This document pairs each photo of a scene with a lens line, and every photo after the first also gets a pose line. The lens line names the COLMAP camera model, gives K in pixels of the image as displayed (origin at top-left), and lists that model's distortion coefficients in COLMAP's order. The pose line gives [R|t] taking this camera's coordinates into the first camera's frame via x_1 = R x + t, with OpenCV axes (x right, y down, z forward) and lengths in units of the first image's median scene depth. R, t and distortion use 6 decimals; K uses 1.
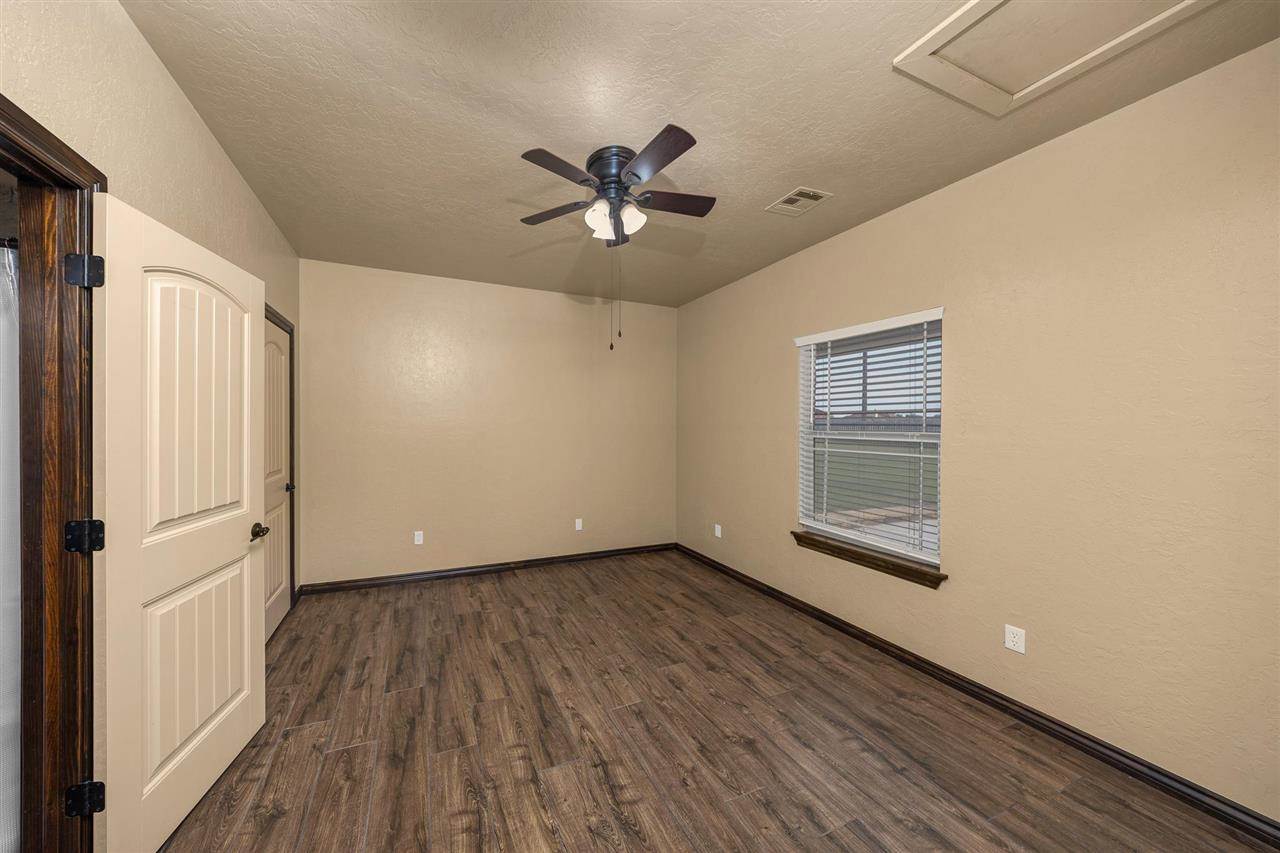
lens RADIAL K [[507.4, 0, 640.0], [0, 507.4, 426.5], [0, 0, 1]] dist [0.001426, 0.000228]
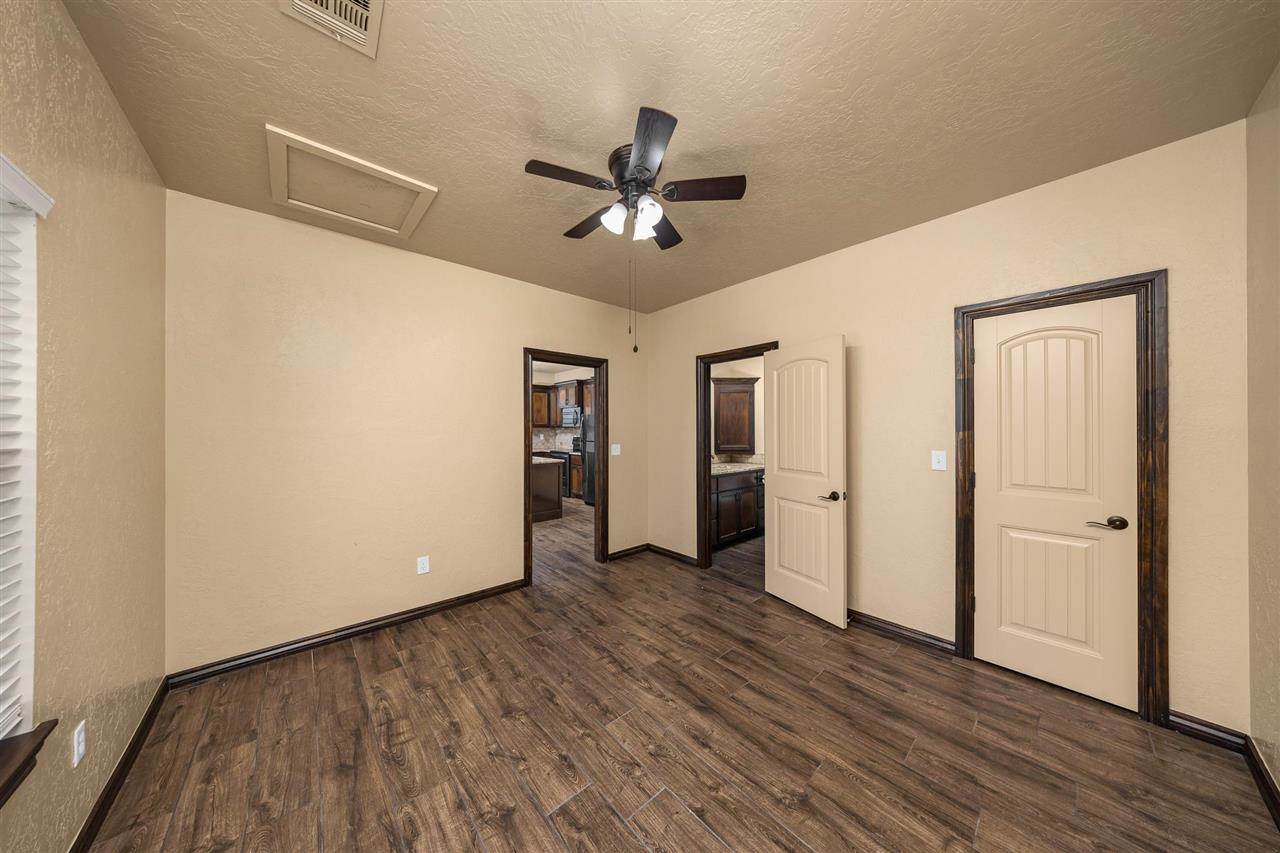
lens RADIAL K [[507.4, 0, 640.0], [0, 507.4, 426.5], [0, 0, 1]] dist [0.001426, 0.000228]
pose [[-0.989268, 0.000556, -0.146109, 0.083881], [-0.000112, 0.999990, 0.004562, -0.033935], [0.146110, 0.004529, -0.989258, 2.104469]]
